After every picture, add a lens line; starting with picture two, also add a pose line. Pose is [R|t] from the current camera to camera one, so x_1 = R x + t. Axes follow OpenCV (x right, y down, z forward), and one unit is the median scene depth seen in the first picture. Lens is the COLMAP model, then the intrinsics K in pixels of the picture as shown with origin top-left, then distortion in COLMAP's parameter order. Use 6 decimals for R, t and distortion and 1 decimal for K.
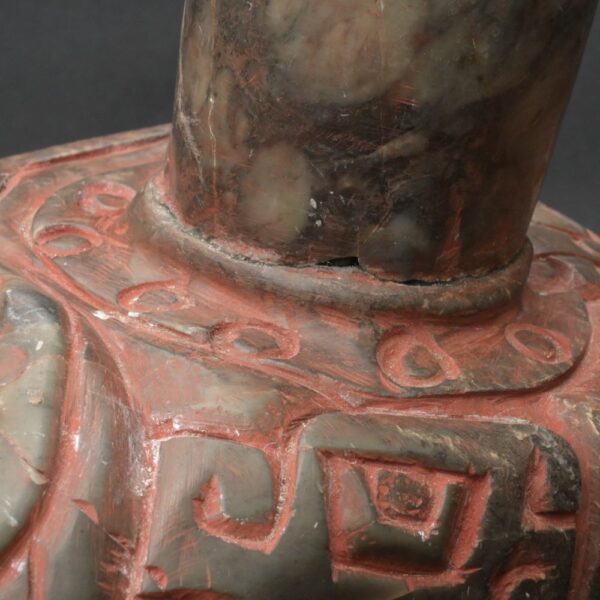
lens RADIAL K [[1981.4, 0, 300.0], [0, 1981.4, 300.0], [0, 0, 1]] dist [0.075124, -0.582769]
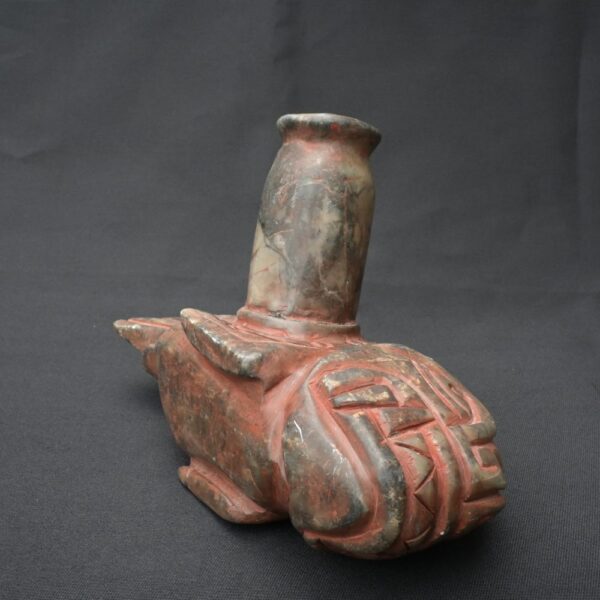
lens RADIAL K [[718.6, 0, 300.0], [0, 718.6, 300.0], [0, 0, 1]] dist [0.002448, 0.027014]
pose [[-0.084884, -0.202355, 0.975627, -1.320104], [0.243335, 0.945302, 0.217236, -0.381066], [-0.966221, 0.255844, -0.031001, 1.186088]]
